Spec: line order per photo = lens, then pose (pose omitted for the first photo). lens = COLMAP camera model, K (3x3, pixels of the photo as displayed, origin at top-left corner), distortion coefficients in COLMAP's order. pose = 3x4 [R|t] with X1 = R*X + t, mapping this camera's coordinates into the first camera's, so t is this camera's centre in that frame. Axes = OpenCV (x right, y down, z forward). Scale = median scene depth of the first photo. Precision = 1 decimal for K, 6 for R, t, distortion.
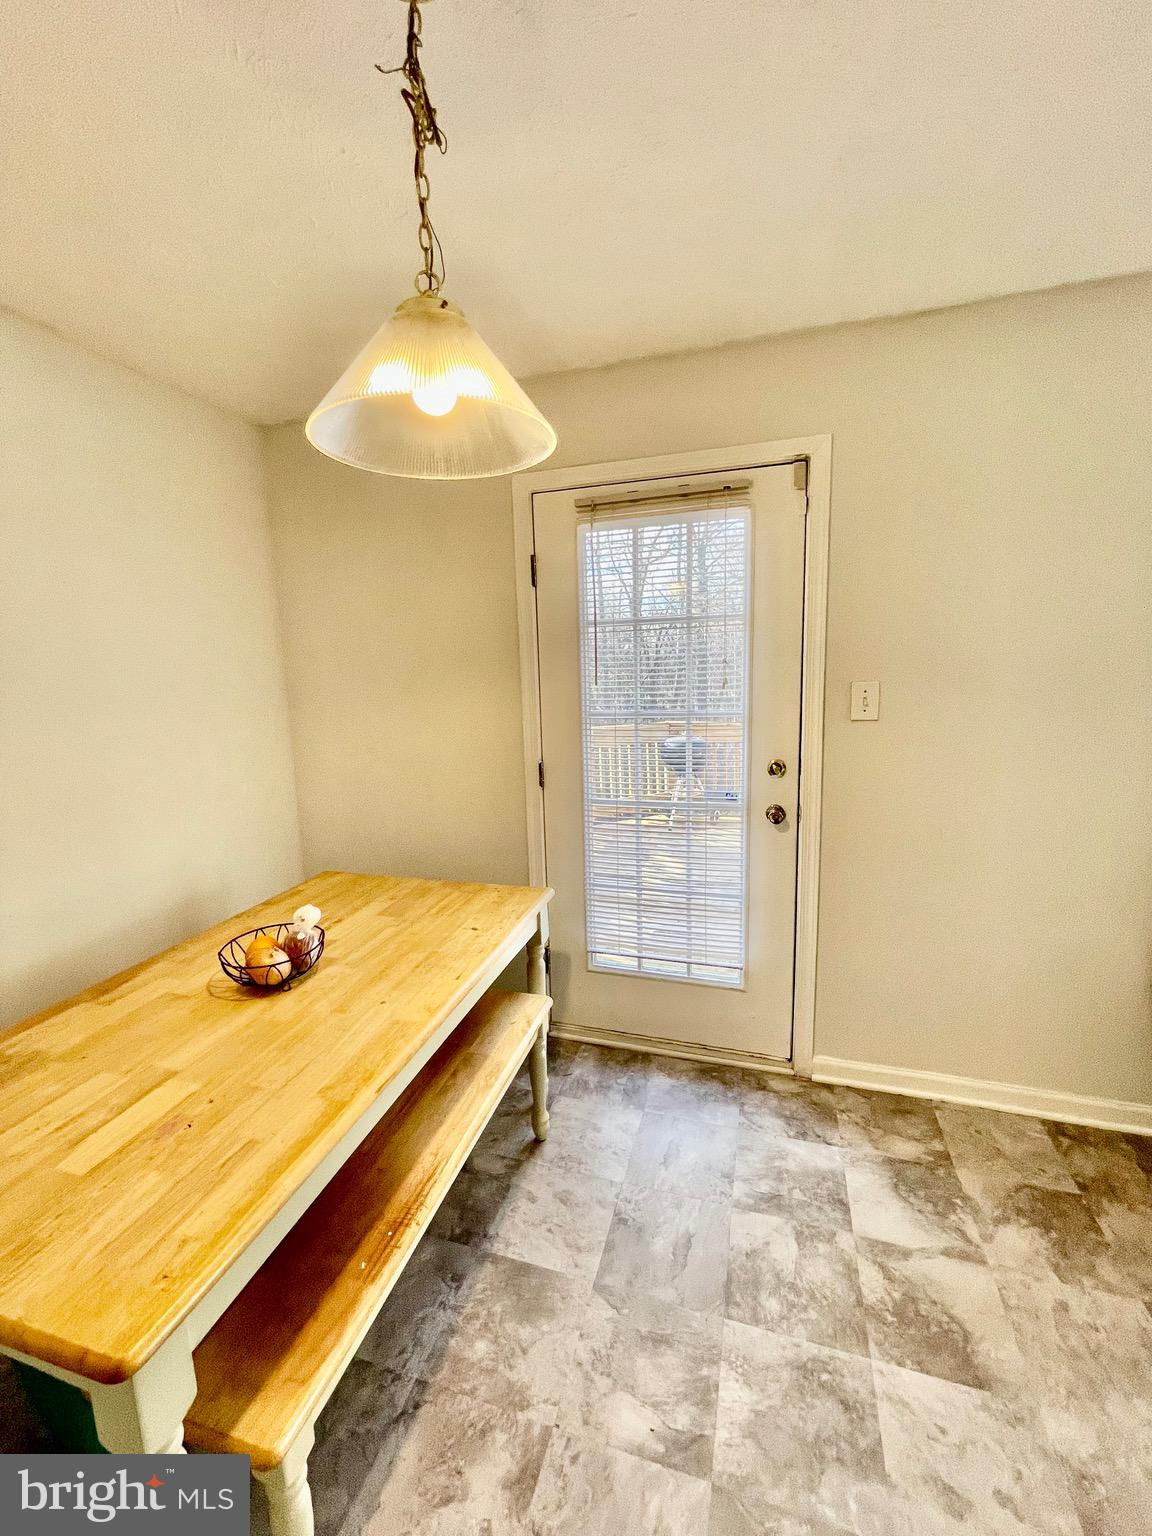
lens RADIAL K [[634.6, 0, 579.3], [0, 634.6, 764.6], [0, 0, 1]] dist [0.002307, 0.000978]
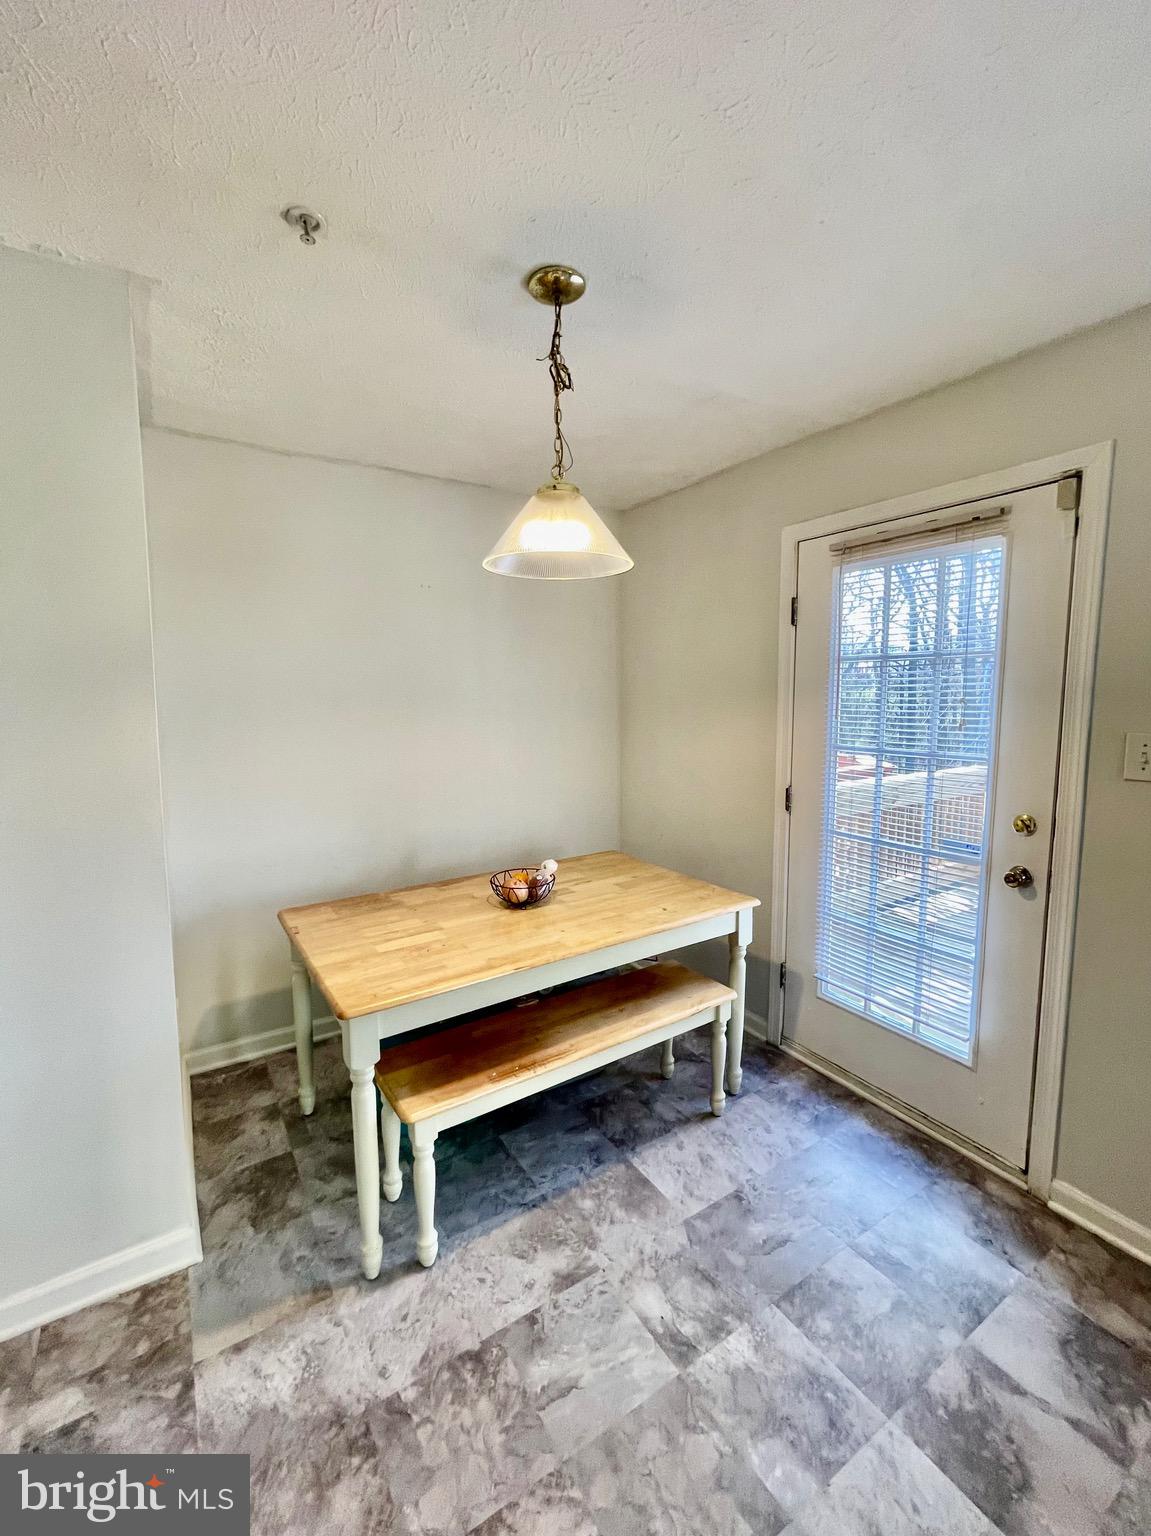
lens RADIAL K [[660.0, 0, 575.5], [0, 660.0, 768.0], [0, 0, 1]] dist [-0.007528, 0.006044]
pose [[0.760729, 0.101842, -0.641030, 0.534952], [-0.119515, 0.992705, 0.015881, -0.015730], [0.637971, 0.064531, 0.767352, -0.124815]]
